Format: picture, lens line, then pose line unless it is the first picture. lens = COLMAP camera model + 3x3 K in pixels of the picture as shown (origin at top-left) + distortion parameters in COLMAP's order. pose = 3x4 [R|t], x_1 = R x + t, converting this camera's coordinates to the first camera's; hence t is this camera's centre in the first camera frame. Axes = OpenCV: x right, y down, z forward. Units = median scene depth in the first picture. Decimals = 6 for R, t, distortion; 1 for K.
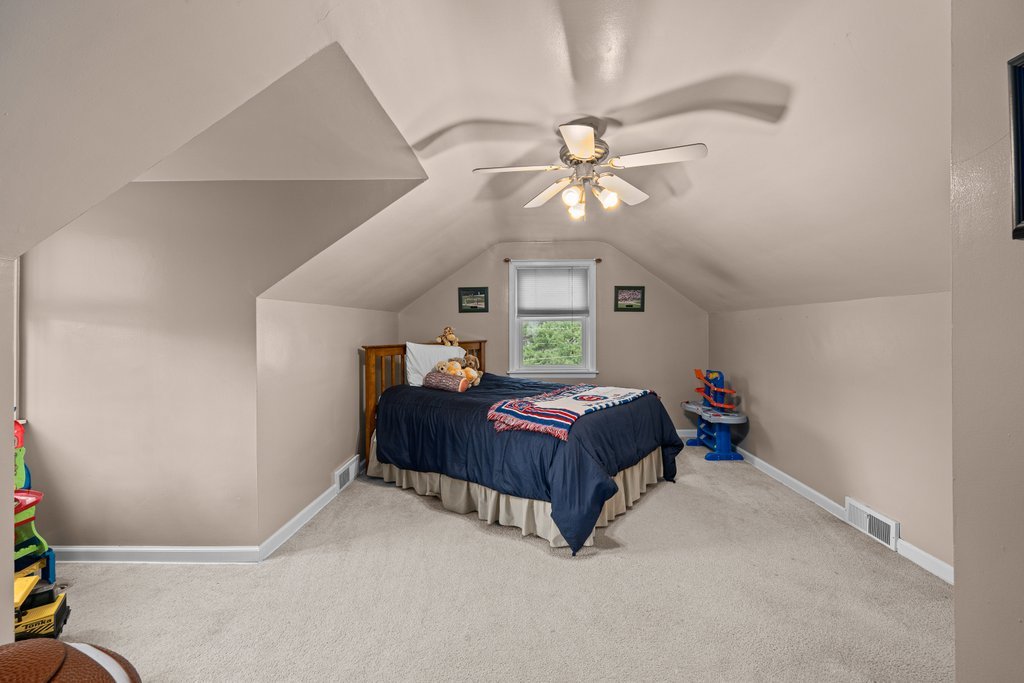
lens RADIAL K [[423.3, 0, 515.2], [0, 423.3, 335.2], [0, 0, 1]] dist [-0.000230, -0.000063]
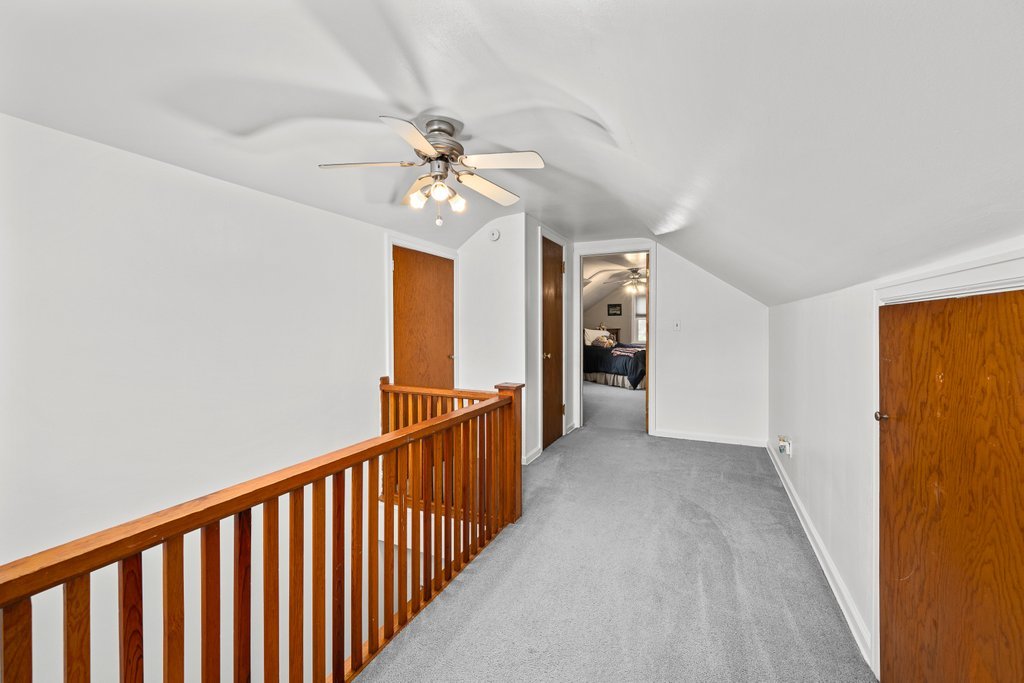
lens RADIAL K [[423.3, 0, 515.2], [0, 423.3, 335.2], [0, 0, 1]] dist [-0.000230, -0.000063]
pose [[0.922253, 0.011242, -0.386424, 0.360054], [-0.003123, 0.999761, 0.021631, 0.002058], [0.386575, -0.018743, 0.922068, -1.595826]]
